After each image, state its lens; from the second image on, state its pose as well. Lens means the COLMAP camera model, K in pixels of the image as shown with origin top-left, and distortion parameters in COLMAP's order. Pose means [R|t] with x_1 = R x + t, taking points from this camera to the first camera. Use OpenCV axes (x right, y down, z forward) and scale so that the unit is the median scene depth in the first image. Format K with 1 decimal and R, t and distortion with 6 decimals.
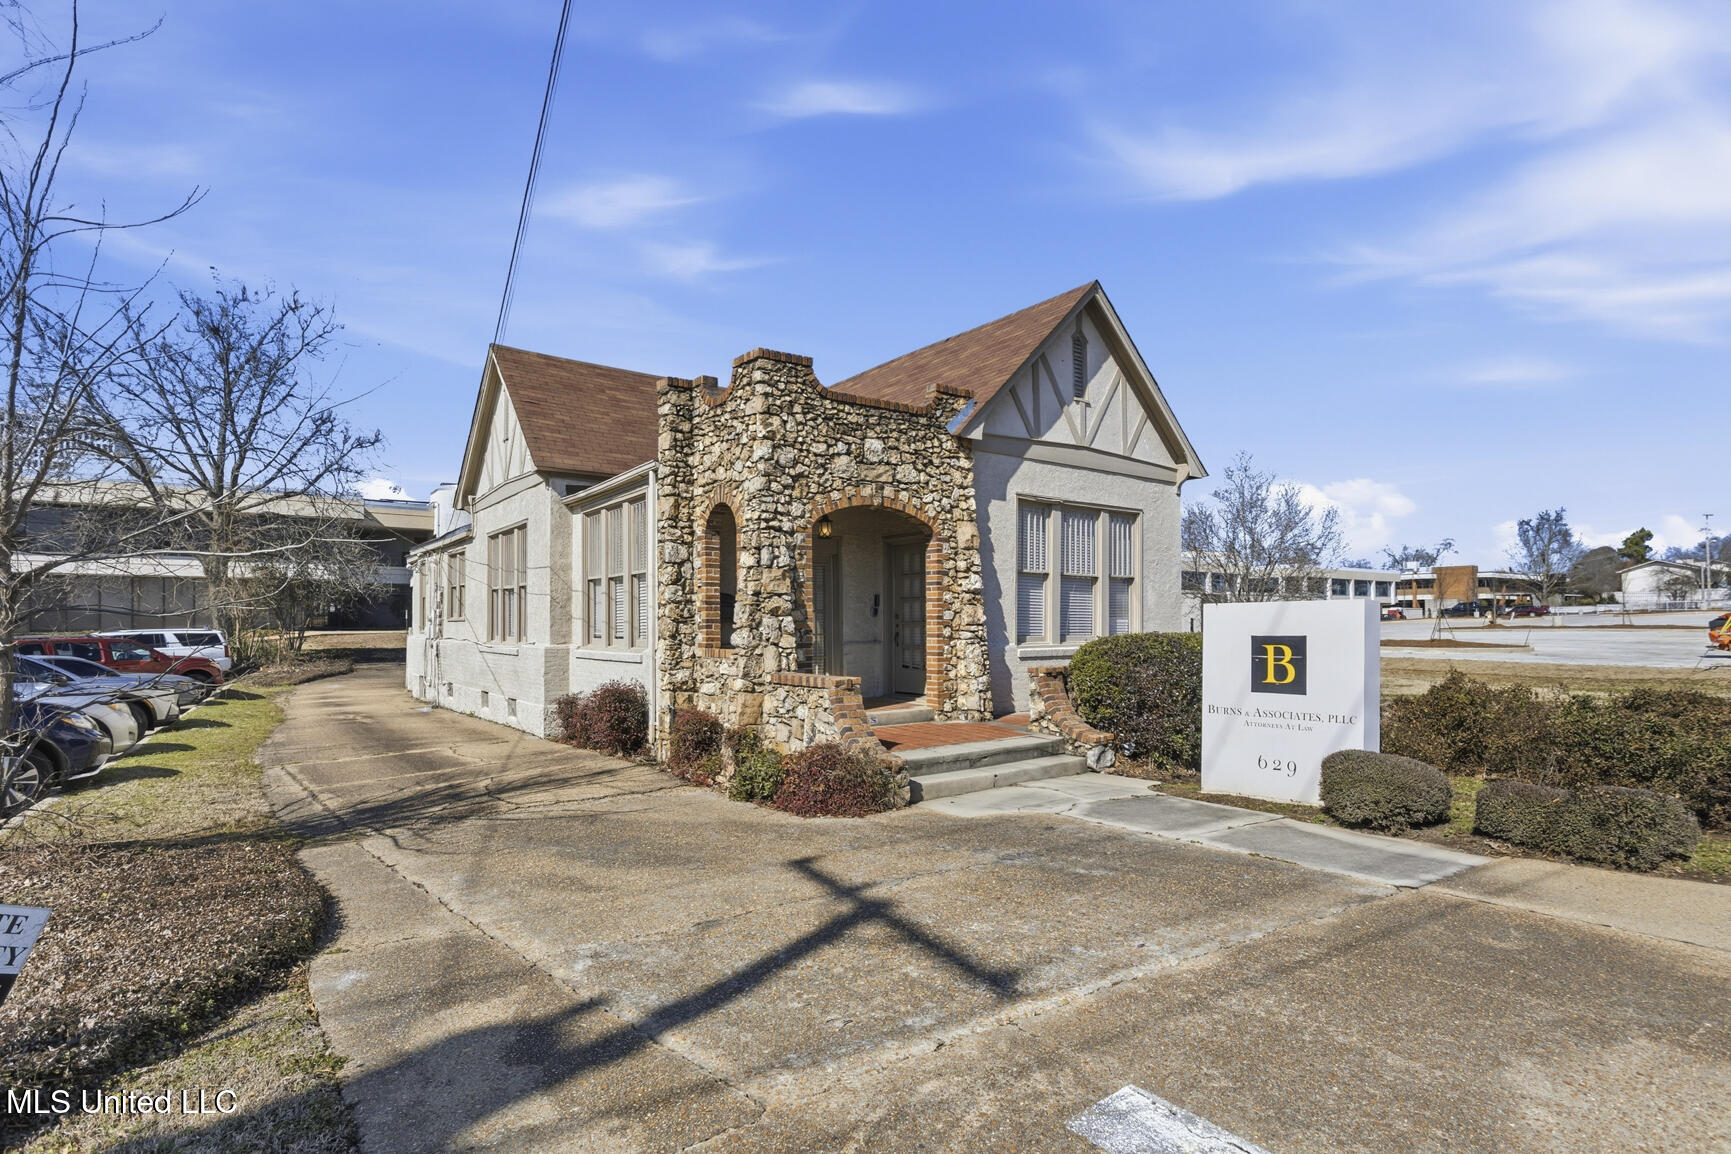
lens RADIAL K [[844.4, 0, 865.5], [0, 844.4, 577.0], [0, 0, 1]] dist [-0.049477, 0.031732]
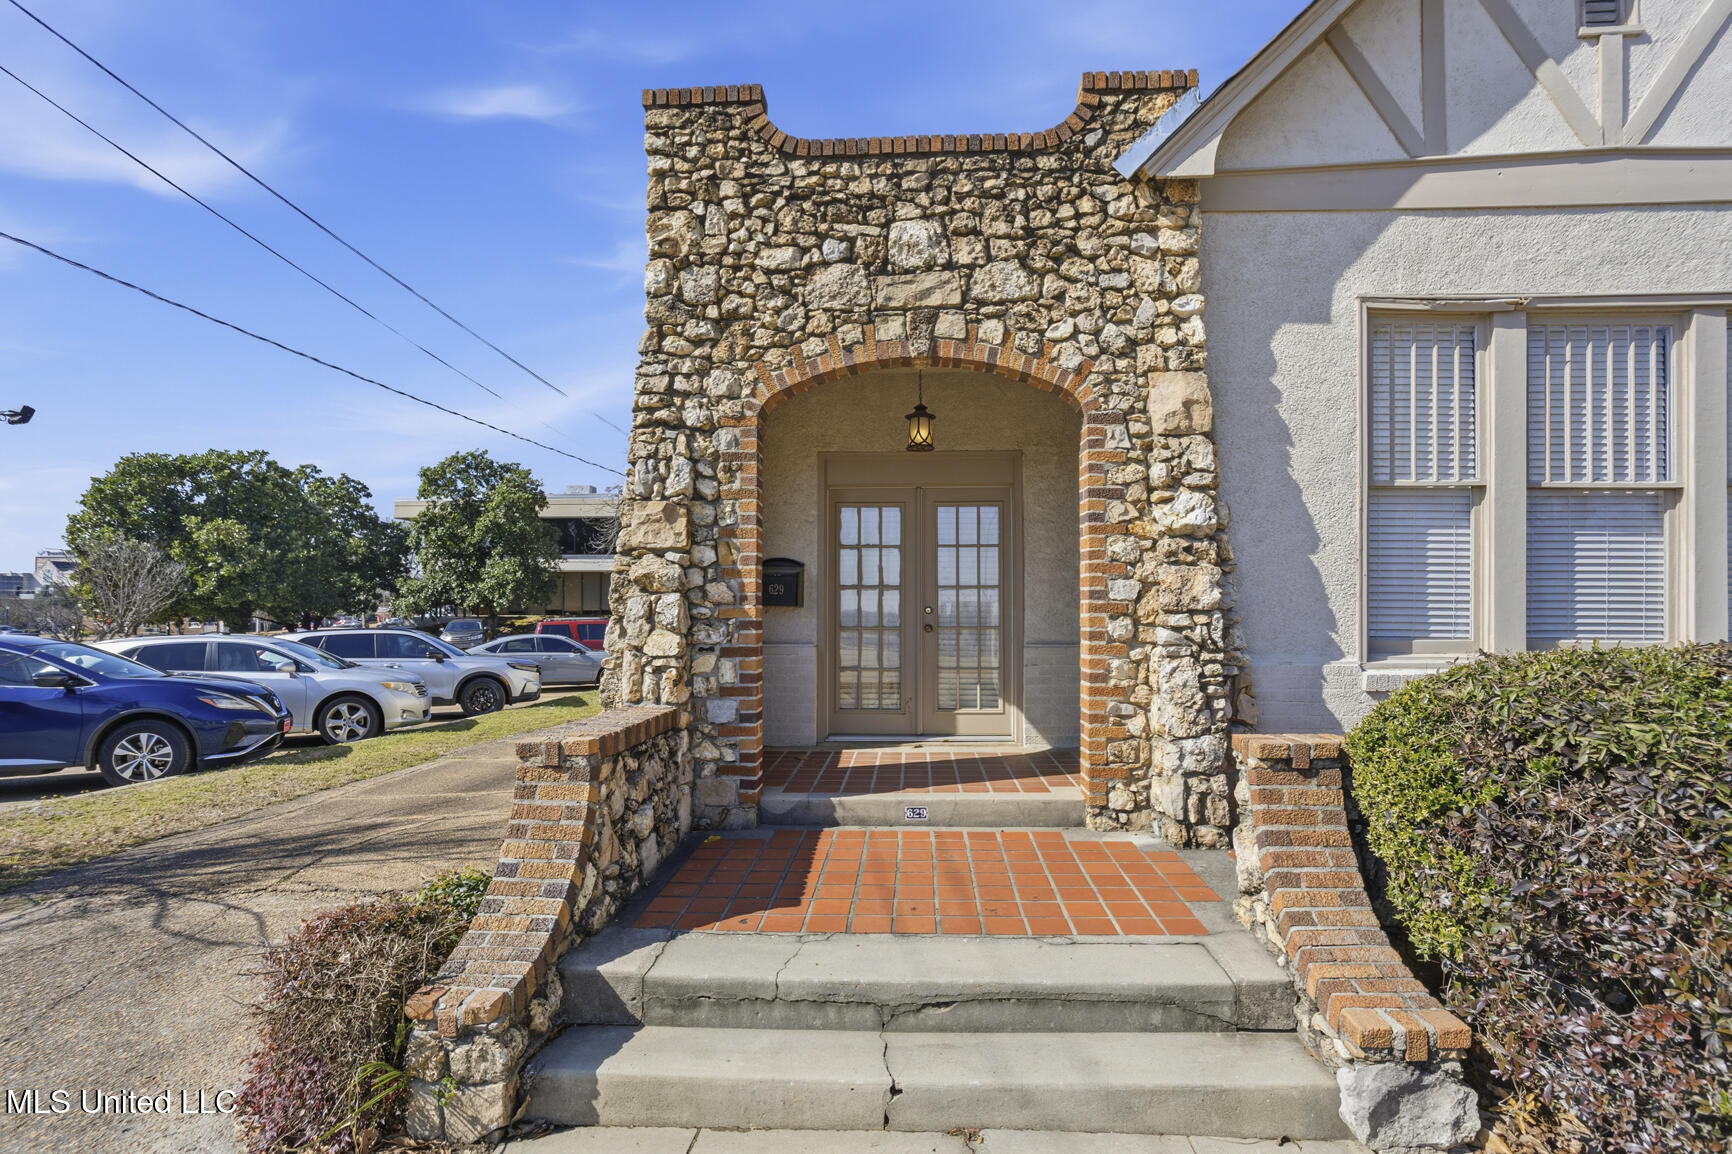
lens RADIAL K [[844.9, 0, 866.0], [0, 844.9, 577.0], [0, 0, 1]] dist [-0.049477, 0.031732]
pose [[0.786199, -0.021312, -0.617606, 0.278789], [0.031578, 0.999485, 0.005709, 0.034030], [0.617166, -0.023991, 0.786467, 0.612093]]
